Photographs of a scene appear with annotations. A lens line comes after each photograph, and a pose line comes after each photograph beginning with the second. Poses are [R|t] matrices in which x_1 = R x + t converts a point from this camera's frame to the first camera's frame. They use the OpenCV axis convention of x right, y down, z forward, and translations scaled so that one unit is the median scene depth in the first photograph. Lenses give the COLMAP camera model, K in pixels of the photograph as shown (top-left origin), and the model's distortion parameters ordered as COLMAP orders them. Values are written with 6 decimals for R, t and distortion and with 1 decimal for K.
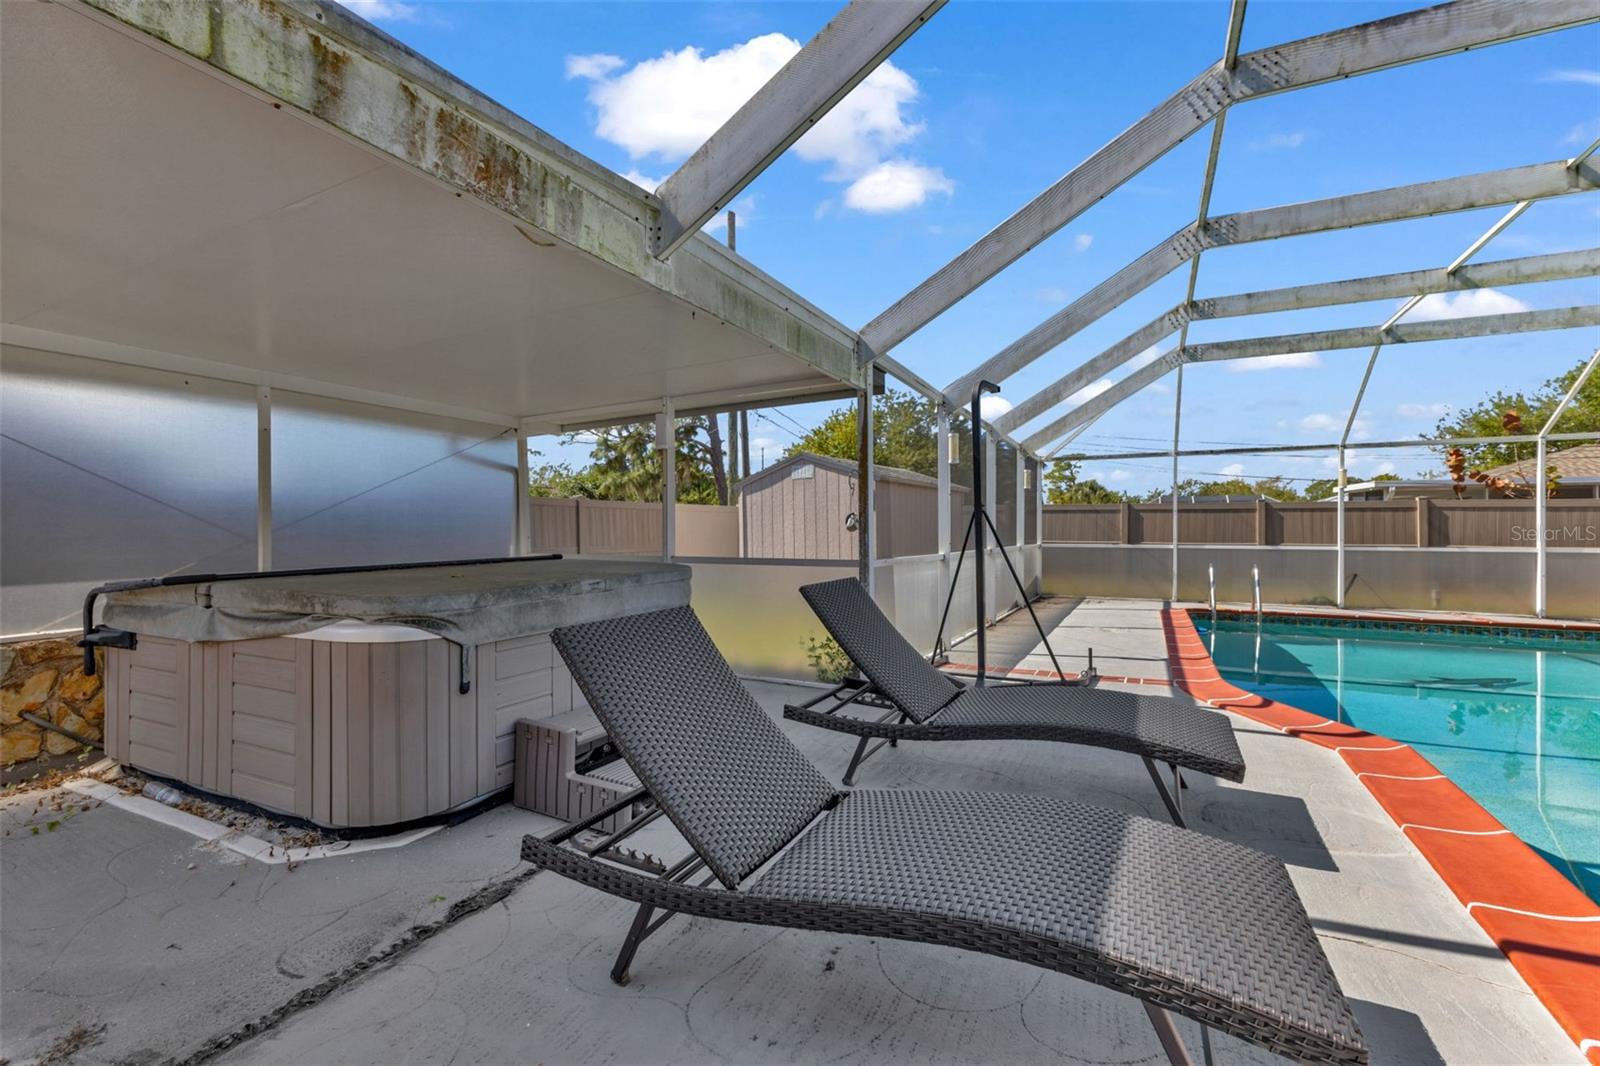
lens RADIAL K [[690.1, 0, 800.7], [0, 690.1, 527.7], [0, 0, 1]] dist [0.011418, -0.003497]
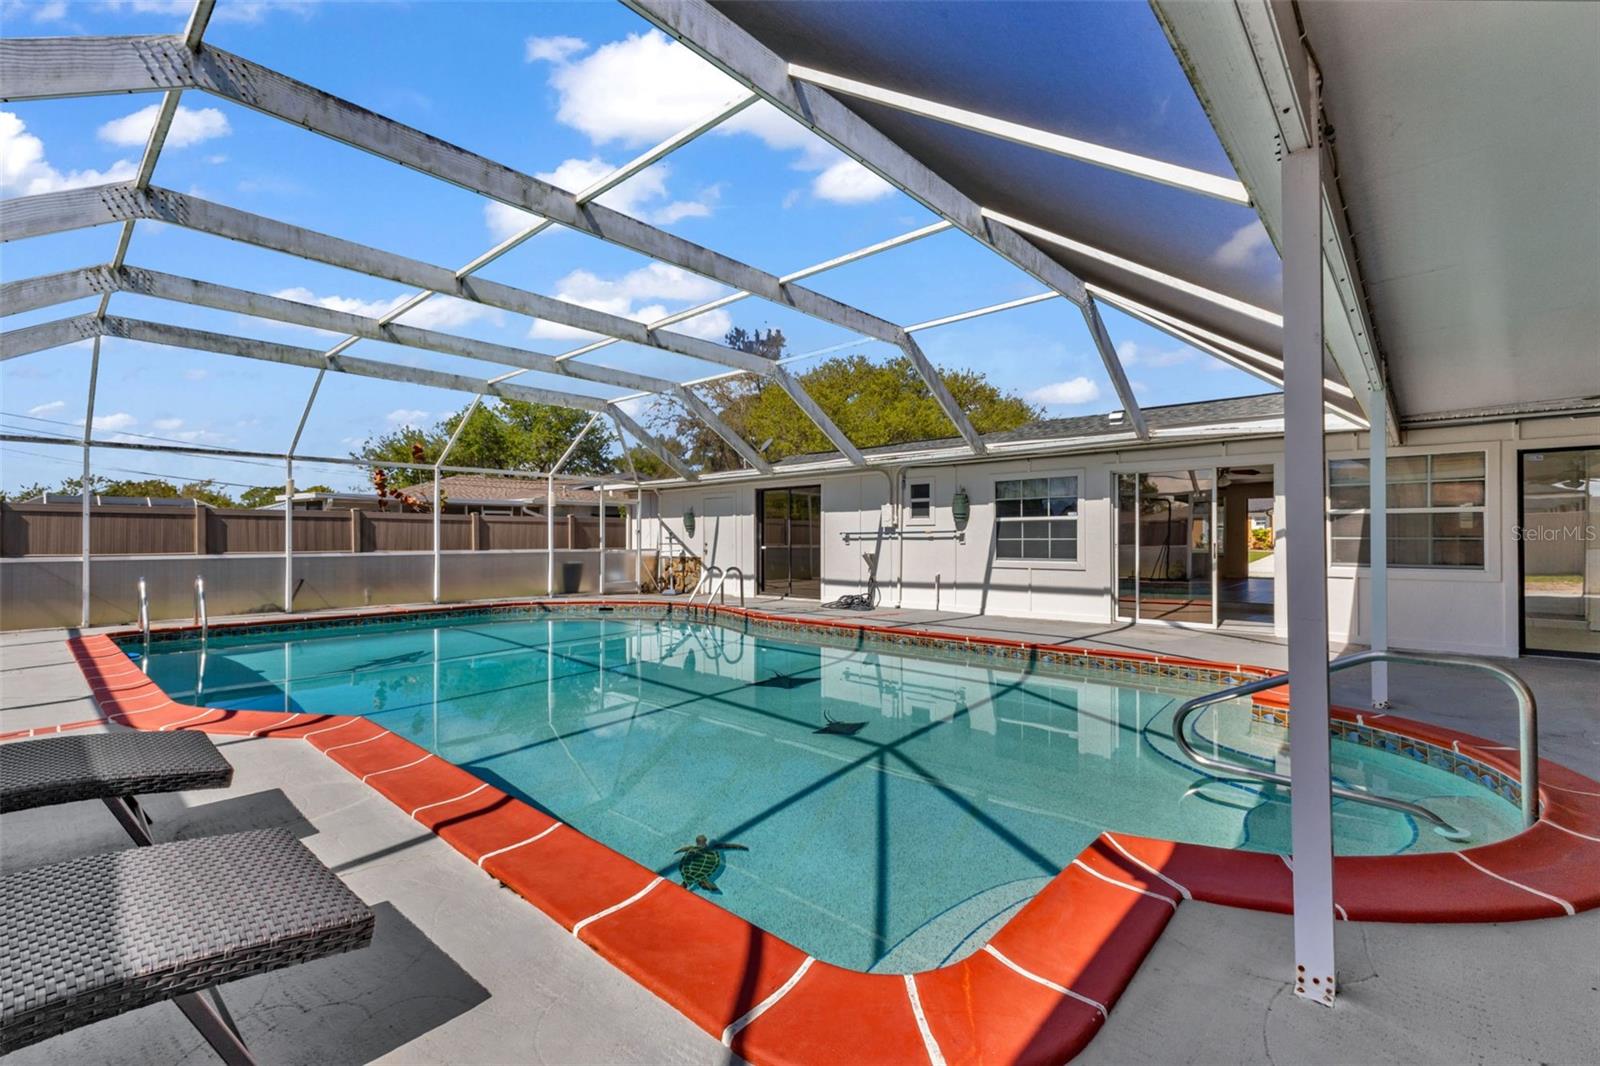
lens RADIAL K [[690.1, 0, 809.0], [0, 690.1, 538.2], [0, 0, 1]] dist [0.011418, -0.003497]
pose [[0.253520, -0.002597, 0.967327, -0.035604], [-0.000906, 0.999995, 0.002922, 0.000324], [-0.967330, -0.001617, 0.253516, -0.021178]]
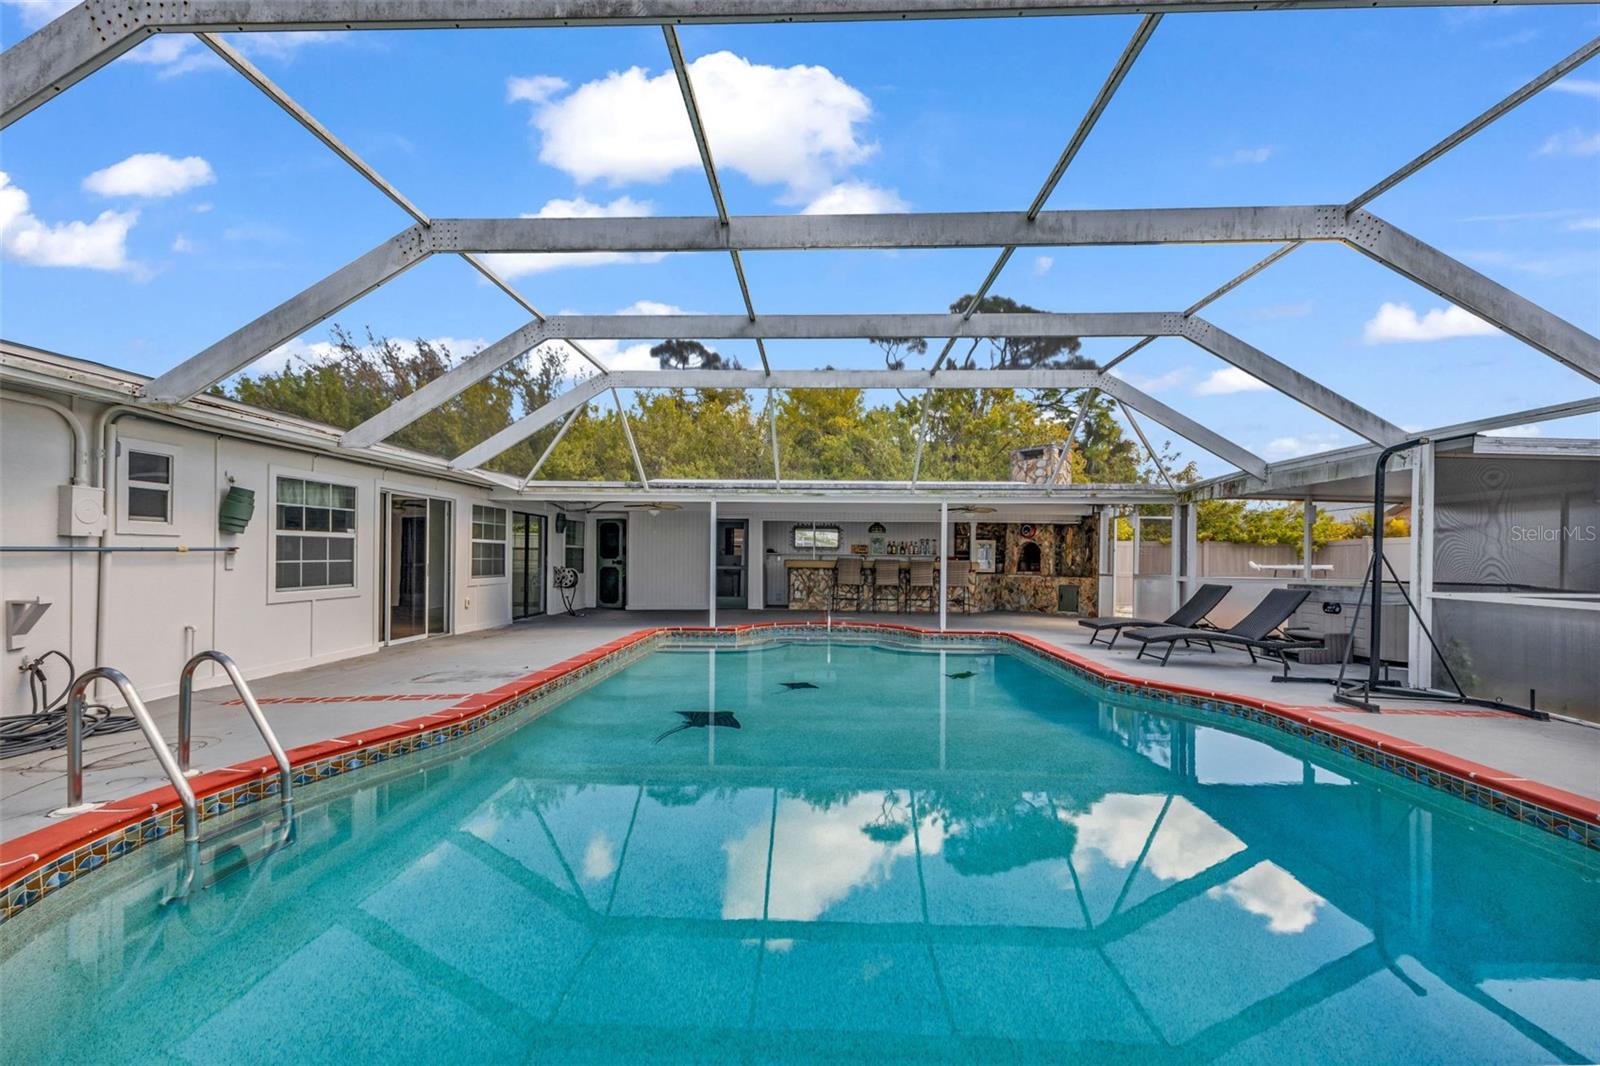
lens RADIAL K [[690.1, 0, 798.9], [0, 690.1, 546.7], [0, 0, 1]] dist [0.011418, -0.003497]
pose [[-0.906037, -0.010871, -0.423058, 1.016889], [-0.002199, 0.999777, -0.020979, 0.003902], [0.423192, -0.018078, -0.905860, 0.994796]]
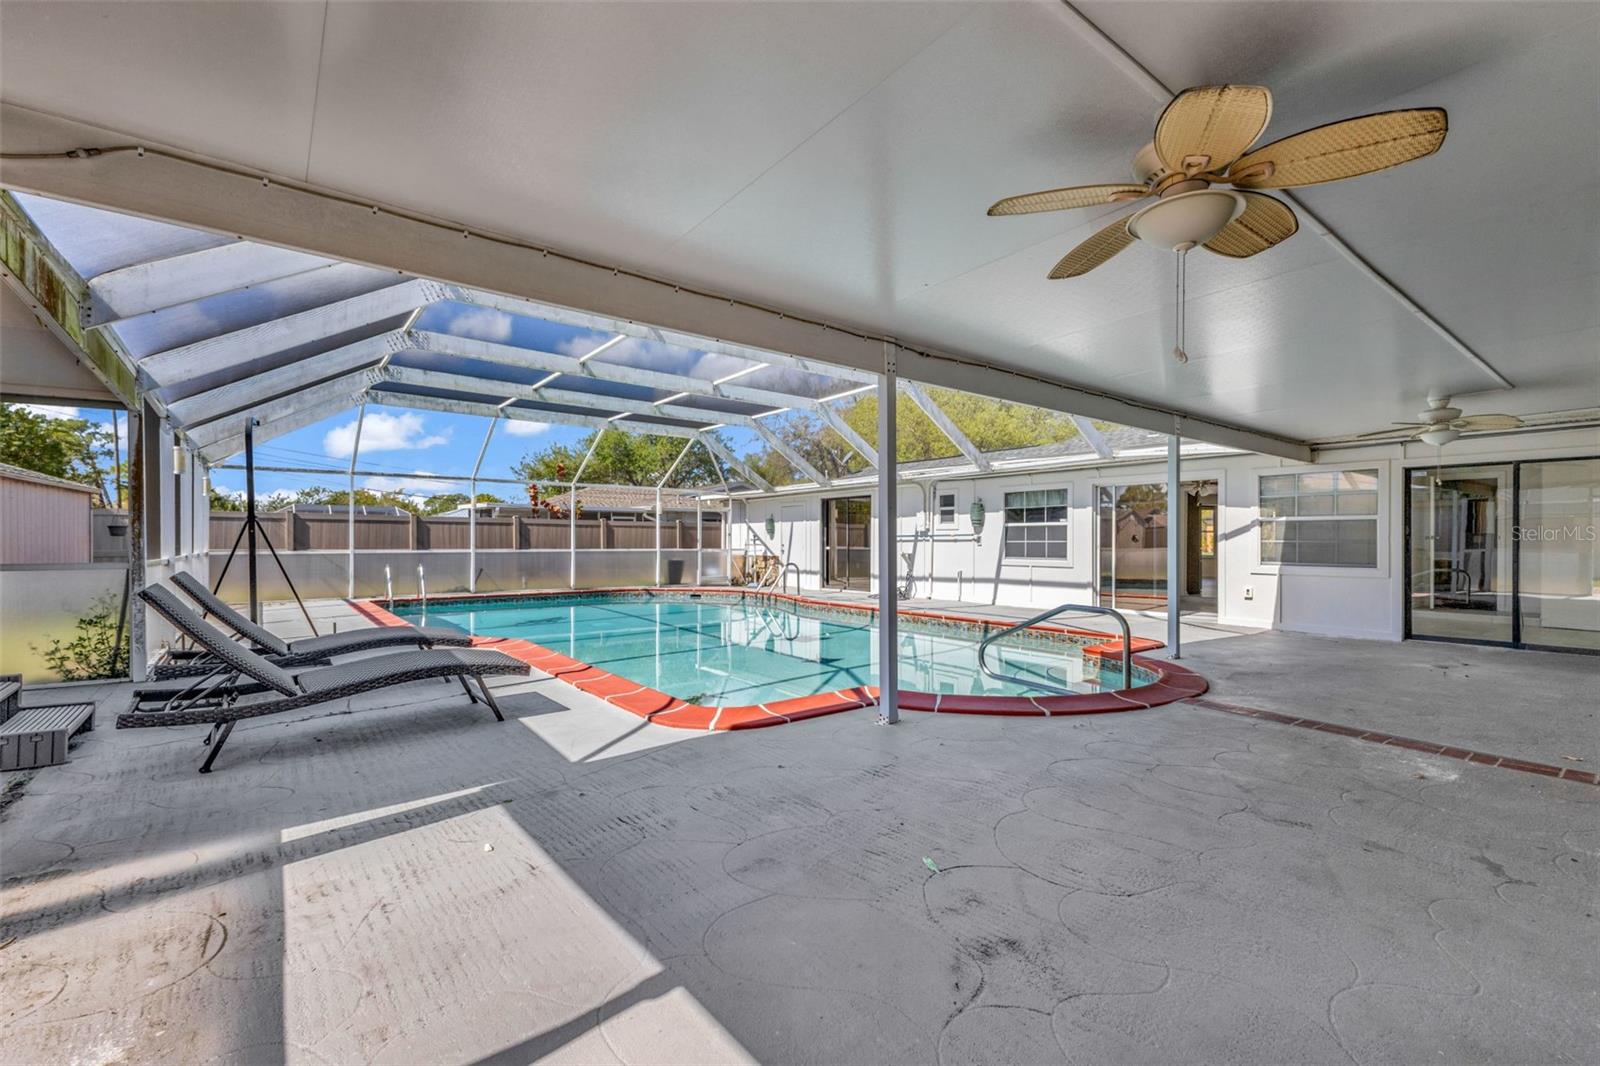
lens RADIAL K [[690.1, 0, 800.9], [0, 690.1, 545.4], [0, 0, 1]] dist [0.011418, -0.003497]
pose [[0.427277, -0.006185, 0.904099, -0.267462], [-0.004609, 0.999949, 0.009019, 0.002758], [-0.904109, -0.008021, 0.427227, -0.265197]]
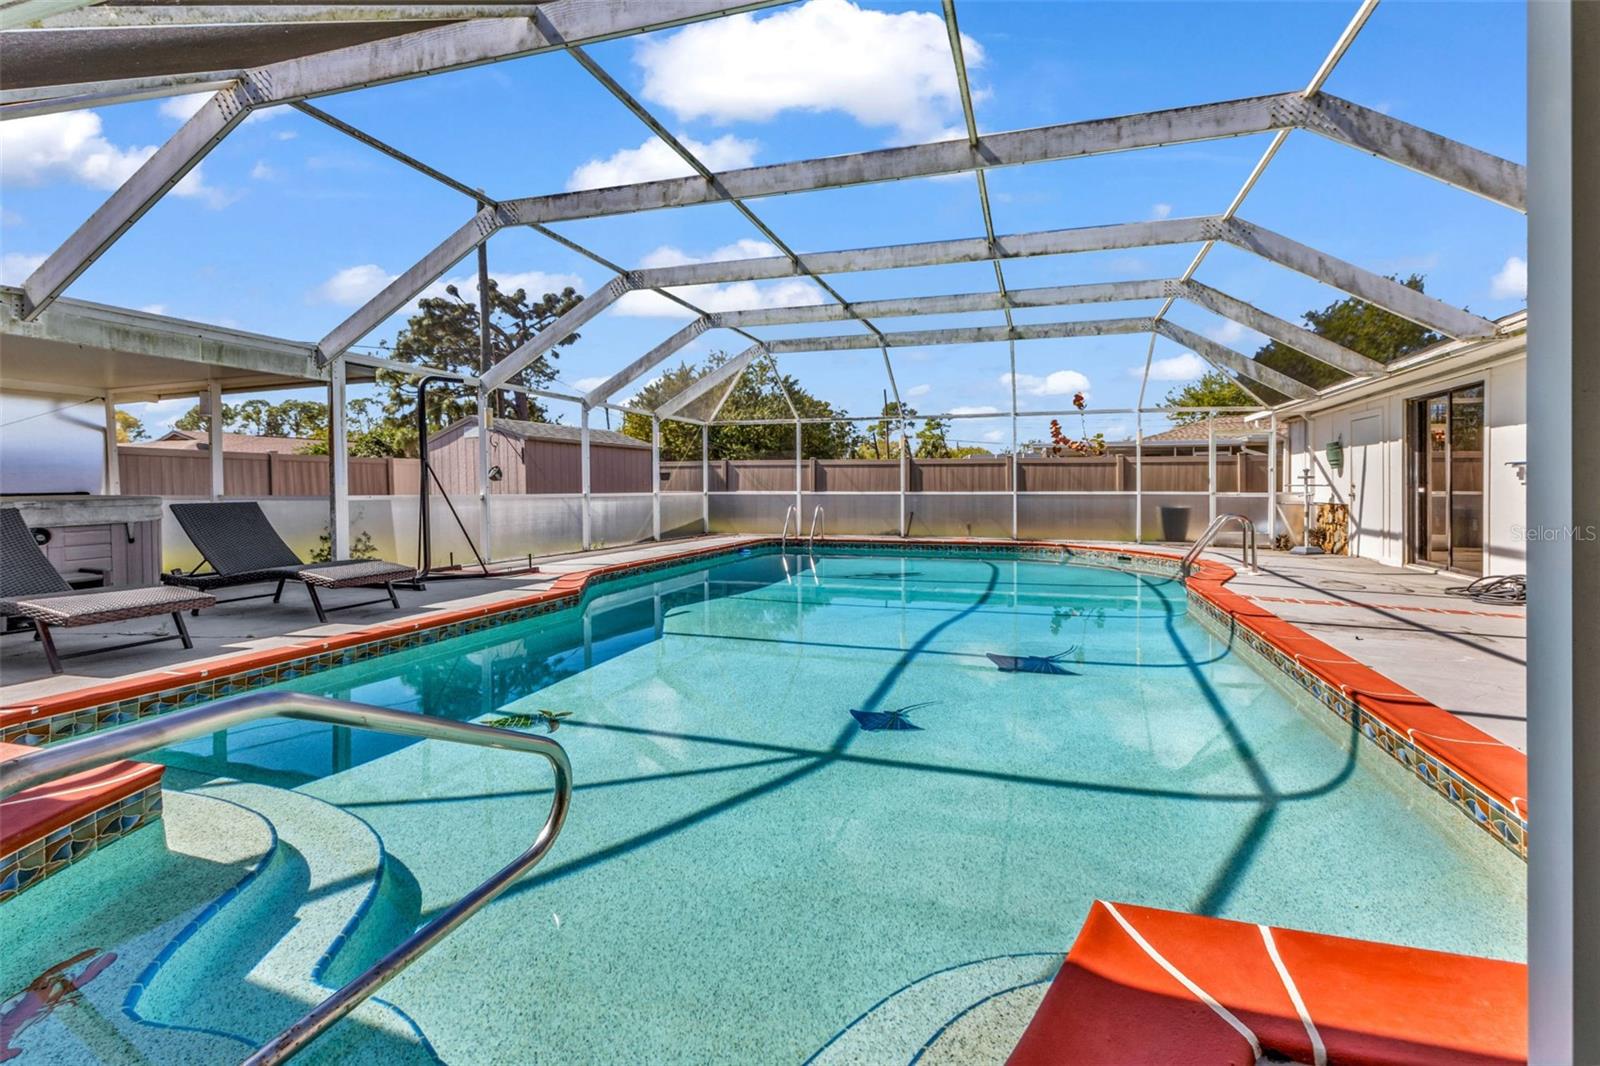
lens RADIAL K [[690.1, 0, 824.2], [0, 690.1, 495.5], [0, 0, 1]] dist [0.011418, -0.003497]
pose [[0.981874, -0.006561, 0.189422, 0.449665], [0.003437, 0.999853, 0.016814, 0.014083], [-0.189504, -0.015859, 0.981752, -0.359522]]
